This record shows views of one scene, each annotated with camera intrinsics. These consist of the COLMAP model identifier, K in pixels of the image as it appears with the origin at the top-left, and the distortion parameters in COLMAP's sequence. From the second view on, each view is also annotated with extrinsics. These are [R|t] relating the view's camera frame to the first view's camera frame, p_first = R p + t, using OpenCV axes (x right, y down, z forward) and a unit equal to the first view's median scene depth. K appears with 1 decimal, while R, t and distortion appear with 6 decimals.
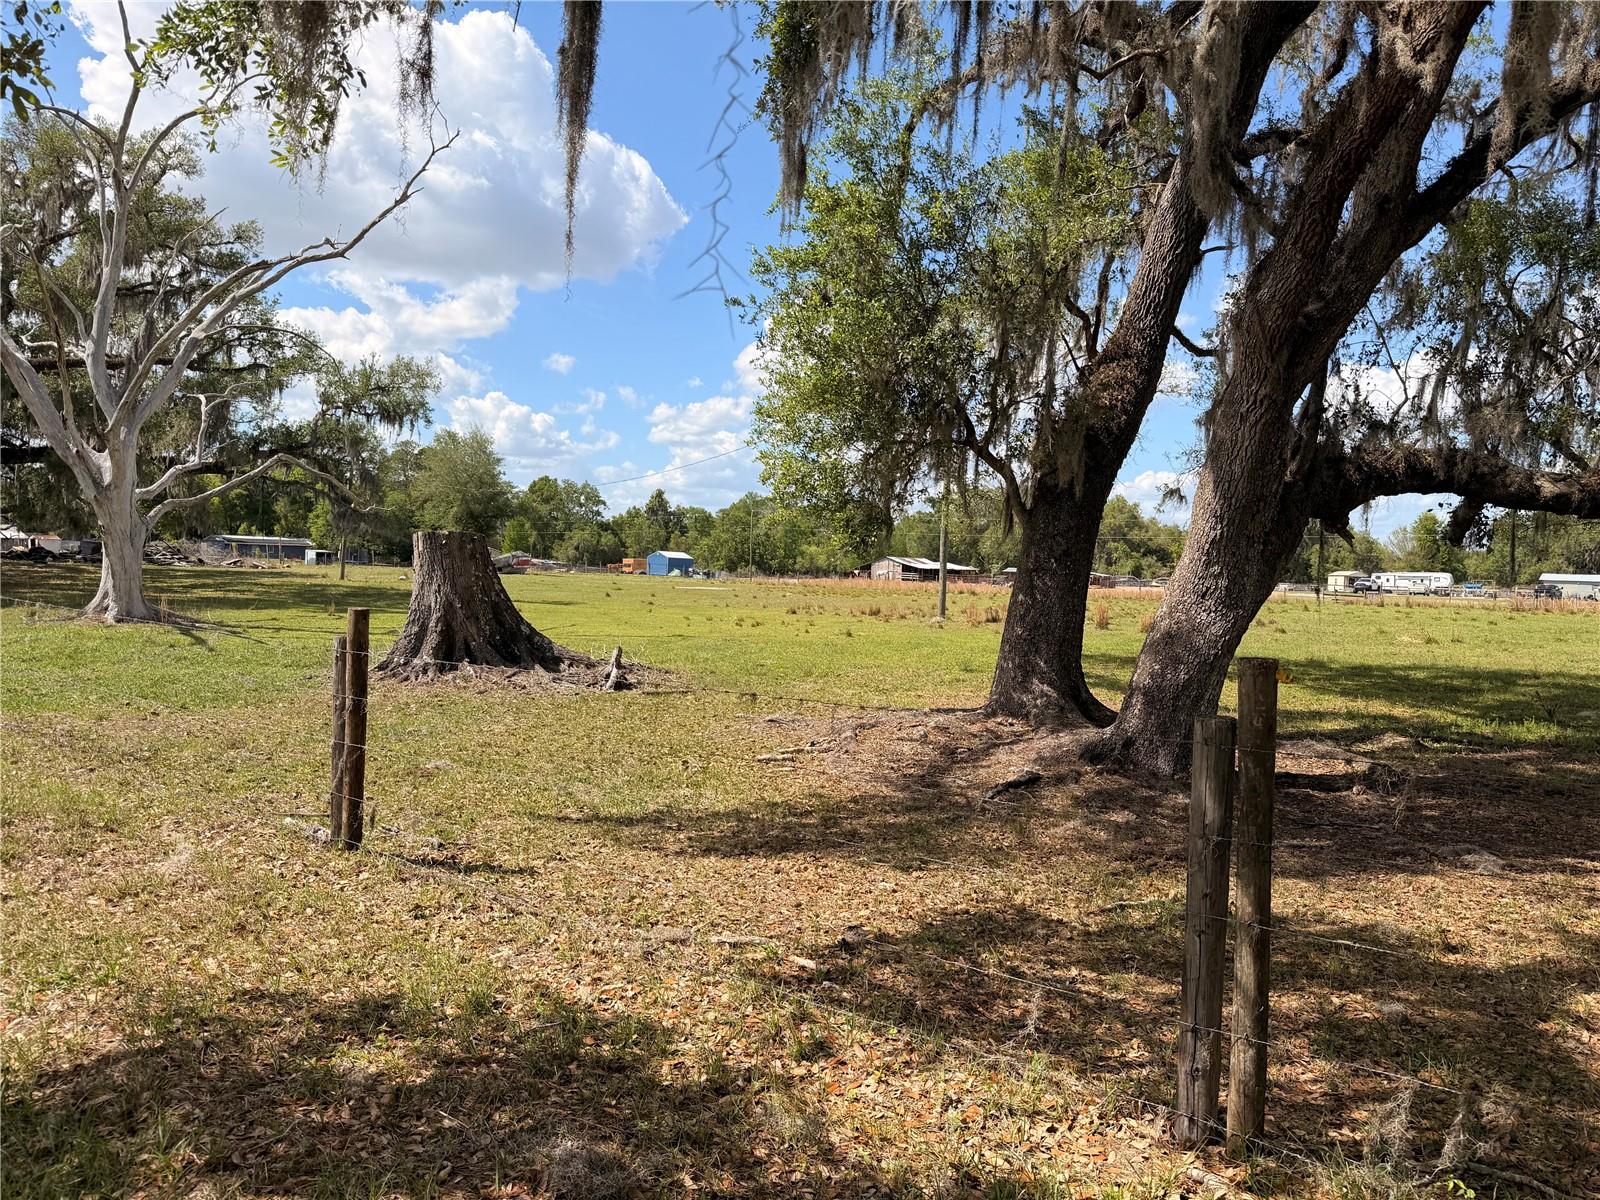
lens RADIAL K [[1096.7, 0, 800.0], [0, 1096.7, 600.0], [0, 0, 1]] dist [-0.003154, -0.004728]
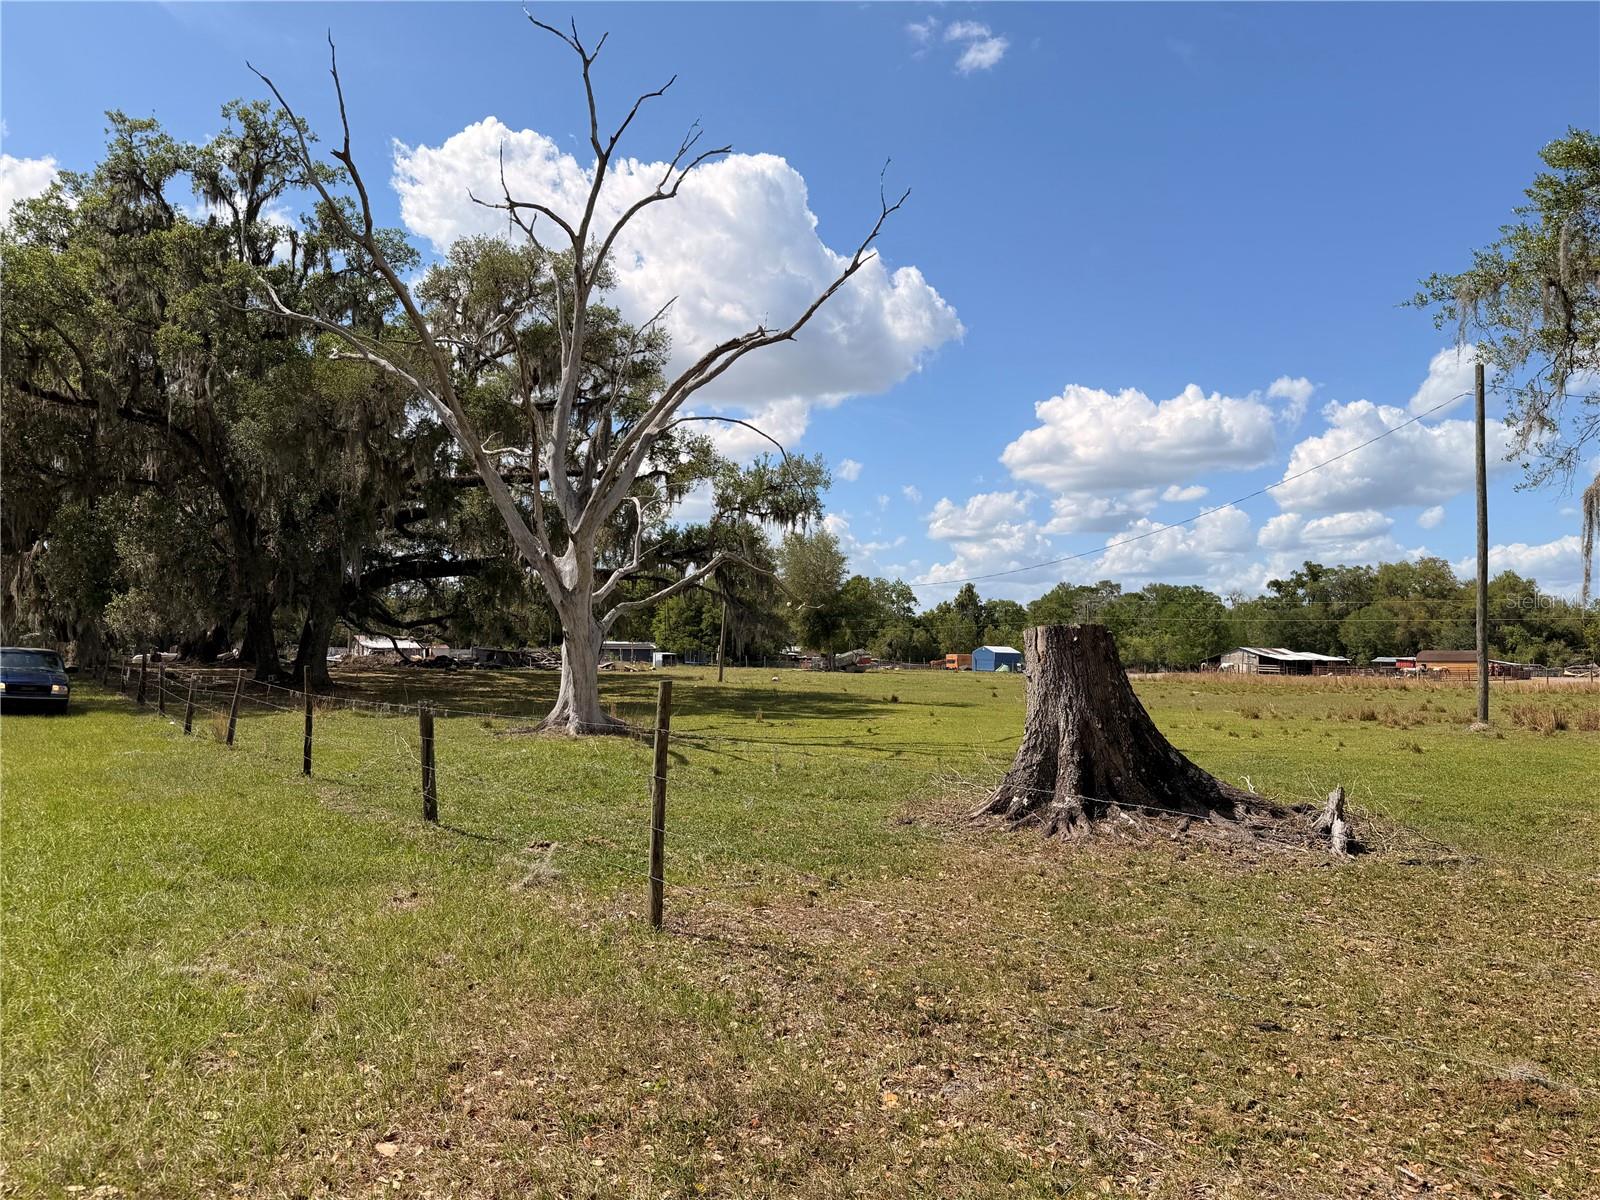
lens RADIAL K [[1097.5, 0, 800.0], [0, 1097.5, 600.0], [0, 0, 1]] dist [0.123245, -0.001110]
pose [[0.959481, -0.034447, -0.279660, -0.087817], [0.010034, 0.996047, -0.088260, -0.004552], [0.281595, 0.081878, 0.956034, 0.069107]]
